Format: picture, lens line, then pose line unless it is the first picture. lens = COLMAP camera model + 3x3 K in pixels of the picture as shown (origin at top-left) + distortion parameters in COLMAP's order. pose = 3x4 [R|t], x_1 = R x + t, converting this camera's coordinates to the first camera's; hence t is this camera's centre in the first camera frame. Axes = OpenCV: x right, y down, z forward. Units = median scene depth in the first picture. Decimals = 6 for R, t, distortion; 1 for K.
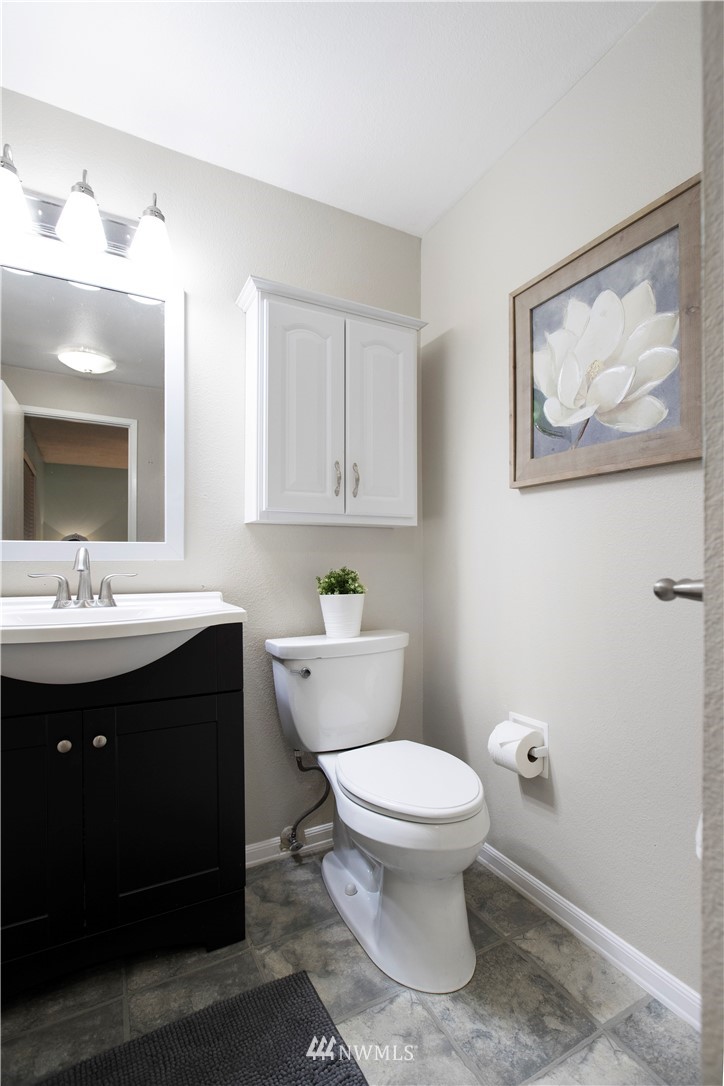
lens RADIAL K [[490.1, 0, 365.4], [0, 490.1, 558.2], [0, 0, 1]] dist [-0.044676, 0.020464]
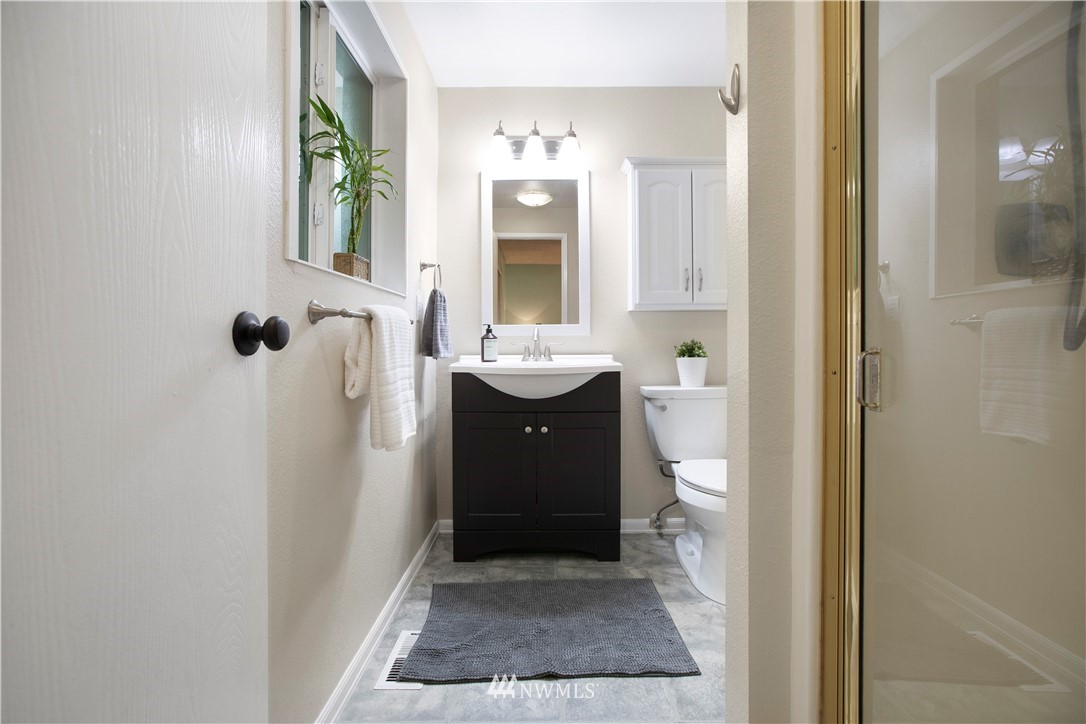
lens RADIAL K [[509.7, 0, 537.2], [0, 509.7, 340.1], [0, 0, 1]] dist [-0.061578, 0.023753]
pose [[0.870571, -0.001666, -0.492041, 0.321727], [0.001711, 0.999998, -0.000358, 0.021757], [0.492041, -0.000530, 0.870572, -0.593447]]
